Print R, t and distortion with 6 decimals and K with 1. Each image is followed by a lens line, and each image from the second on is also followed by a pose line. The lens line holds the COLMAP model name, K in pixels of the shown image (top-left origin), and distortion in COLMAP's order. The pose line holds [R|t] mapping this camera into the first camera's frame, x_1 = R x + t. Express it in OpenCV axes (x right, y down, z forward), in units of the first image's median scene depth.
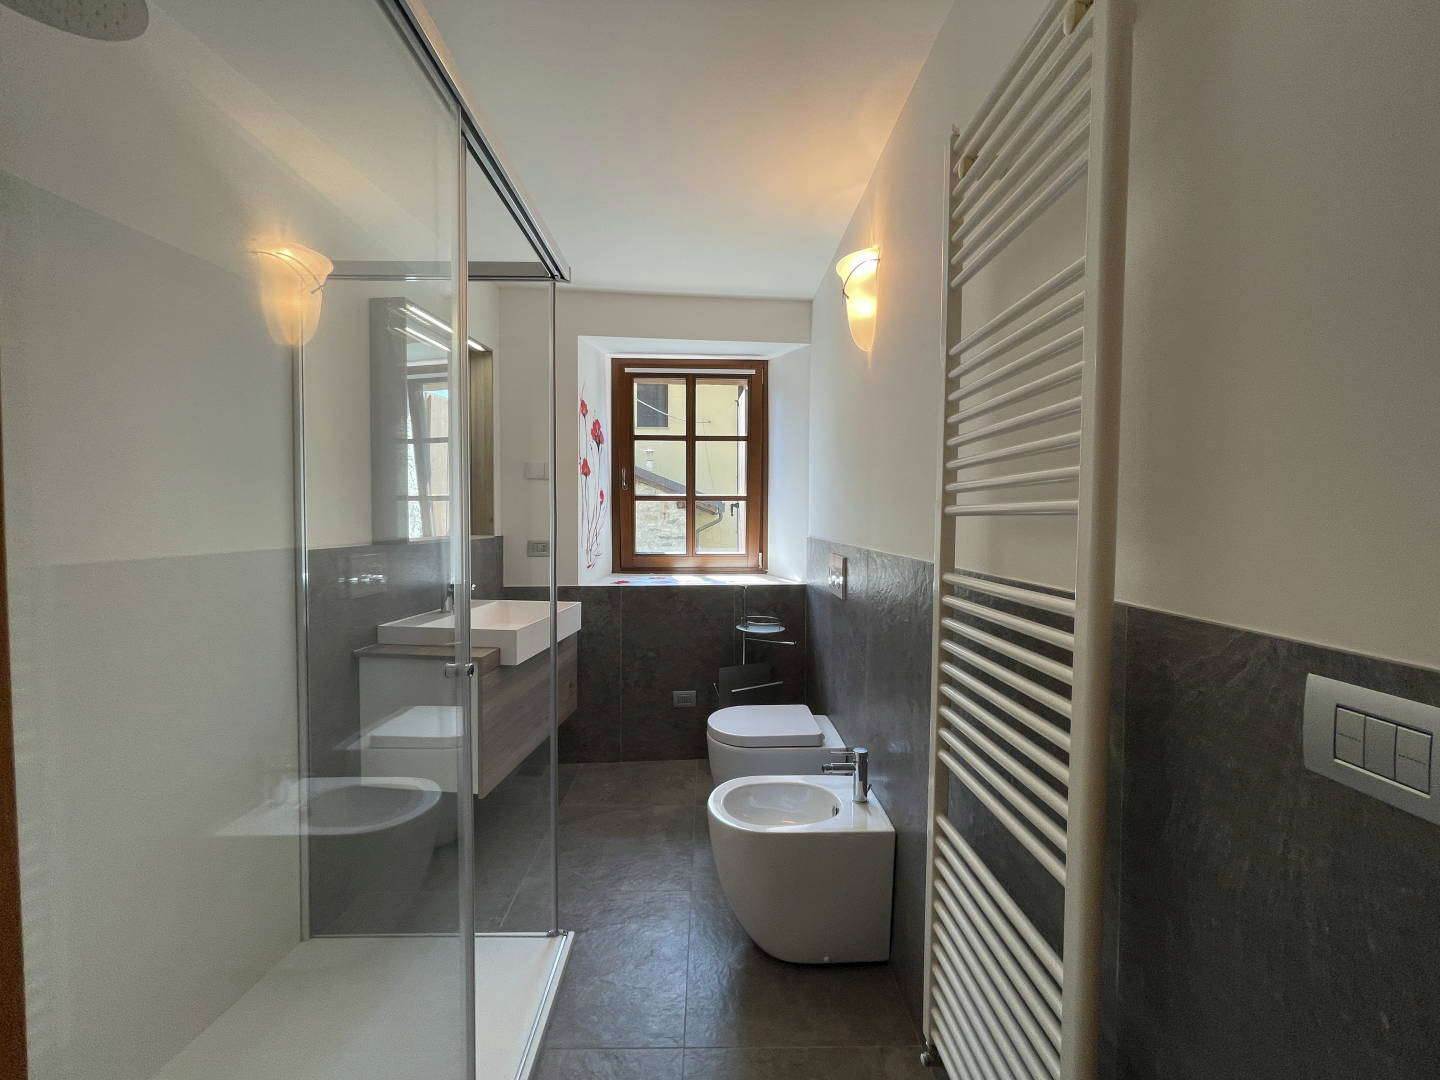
lens RADIAL K [[582.7, 0, 710.5], [0, 582.7, 536.0], [0, 0, 1]] dist [-0.003901, 0.000267]
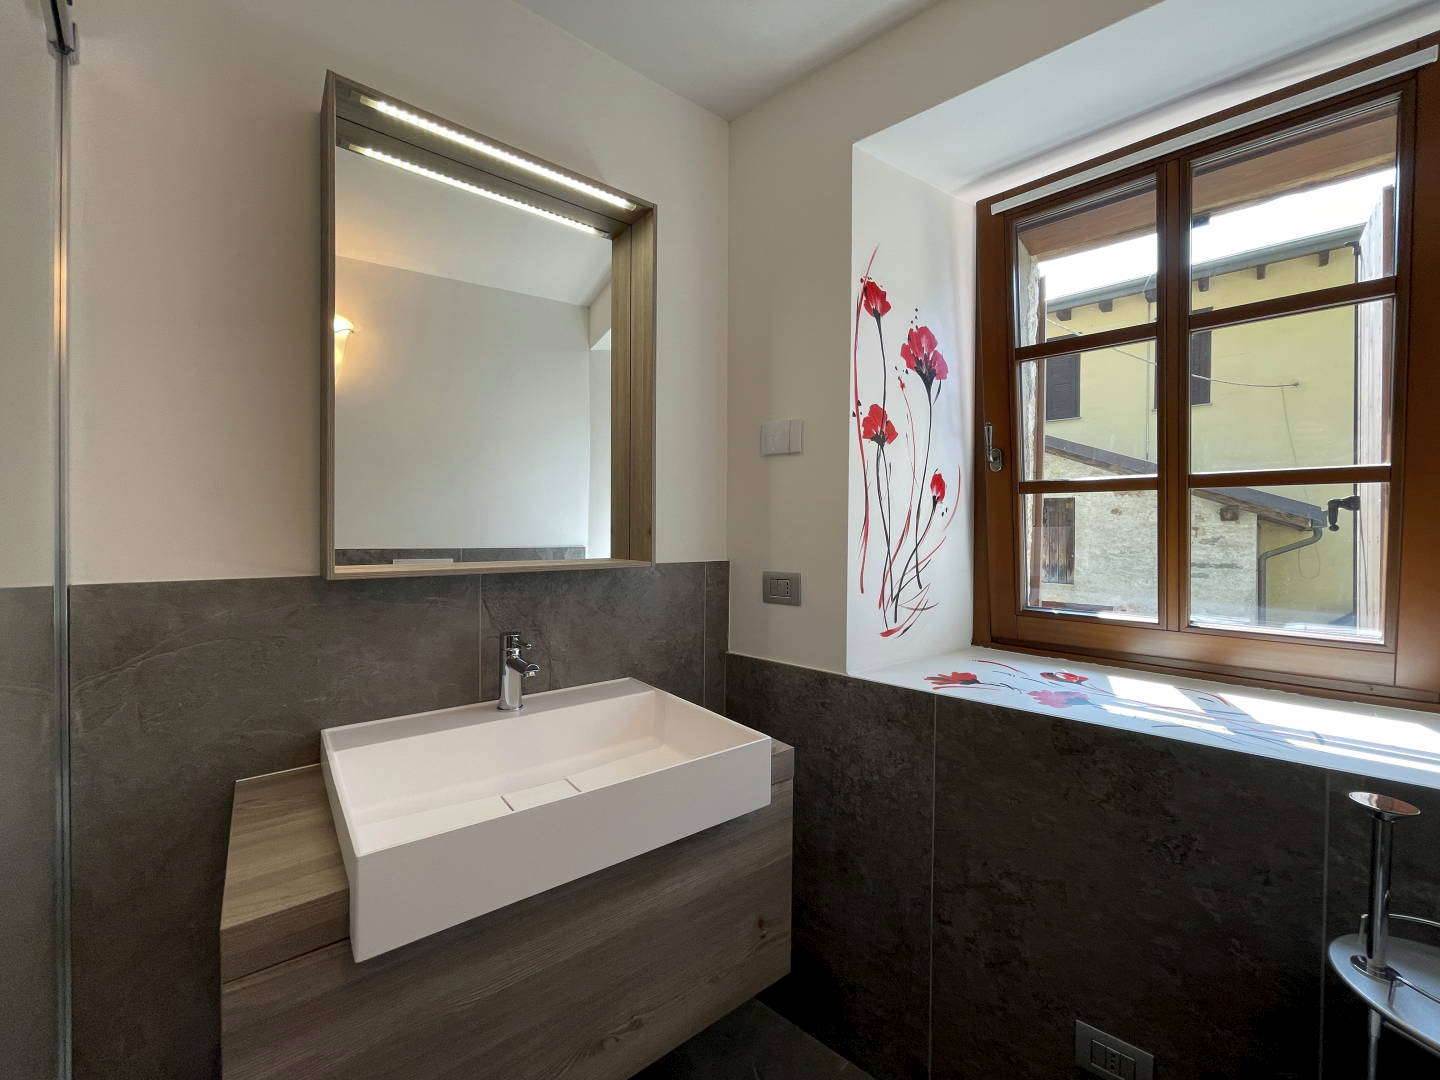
lens RADIAL K [[582.7, 0, 721.6], [0, 582.7, 535.2], [0, 0, 1]] dist [-0.003901, 0.000267]
pose [[0.706560, 0.009860, -0.707584, 0.032033], [-0.029835, 0.999429, -0.015865, -0.016687], [0.707024, 0.032320, 0.706451, 0.591308]]
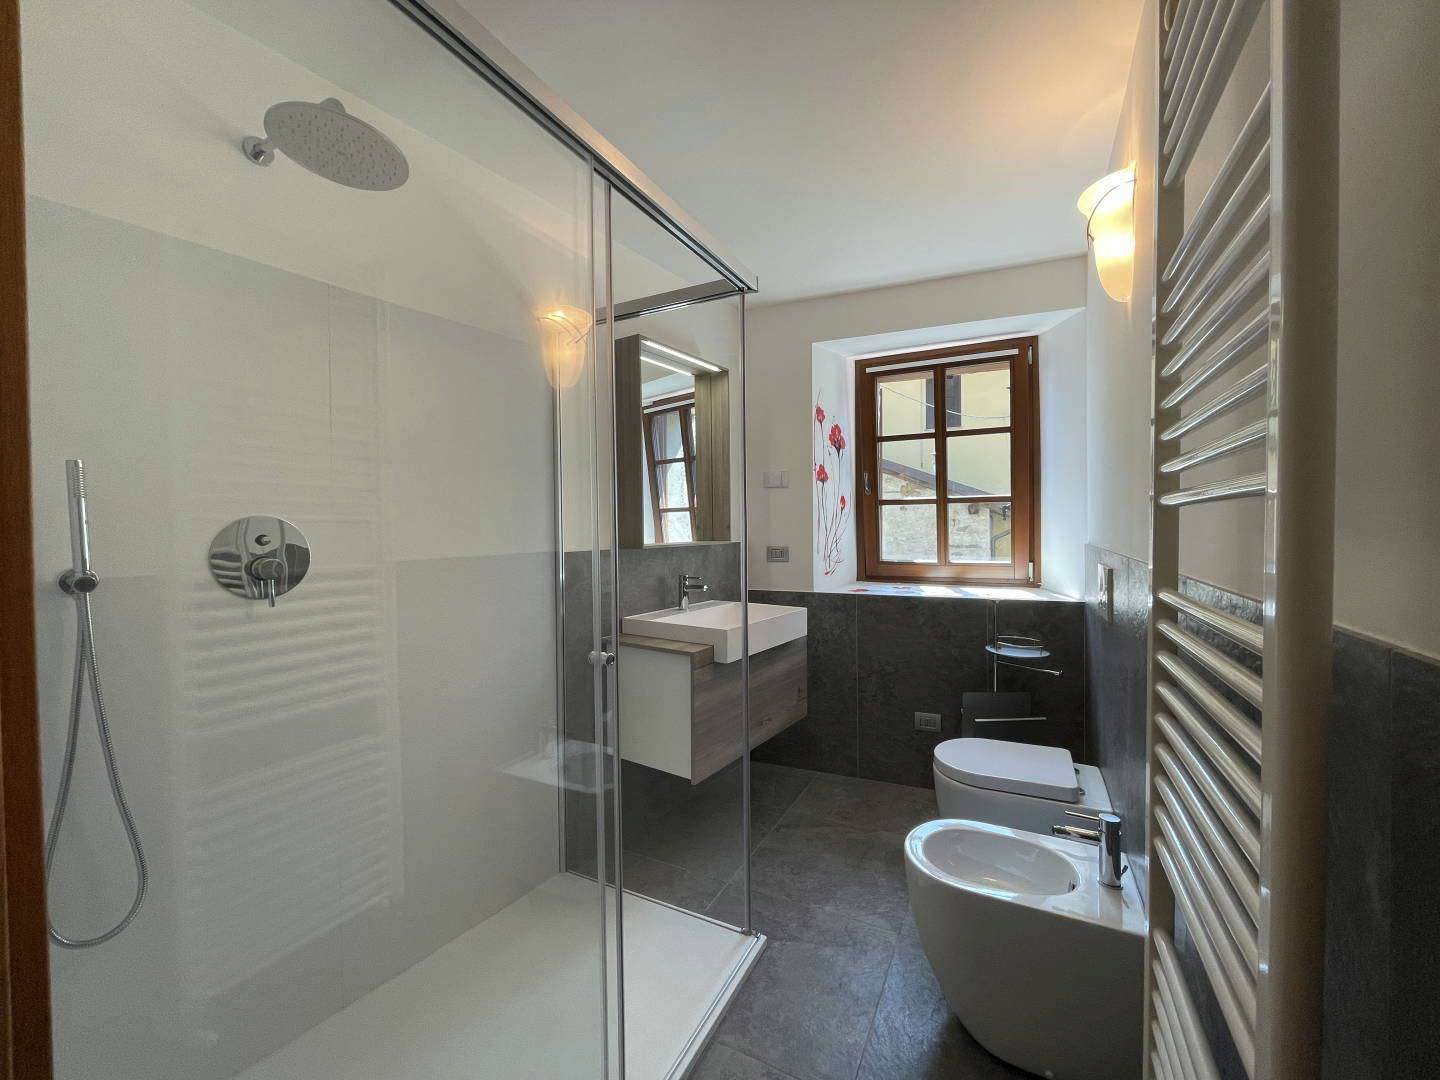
lens RADIAL K [[582.7, 0, 713.6], [0, 582.7, 536.1], [0, 0, 1]] dist [-0.003901, 0.000267]
pose [[0.879963, -0.006075, -0.475003, 0.096149], [-0.001081, 0.999890, -0.014792, 0.004071], [0.475041, 0.013530, 0.879860, 0.039524]]
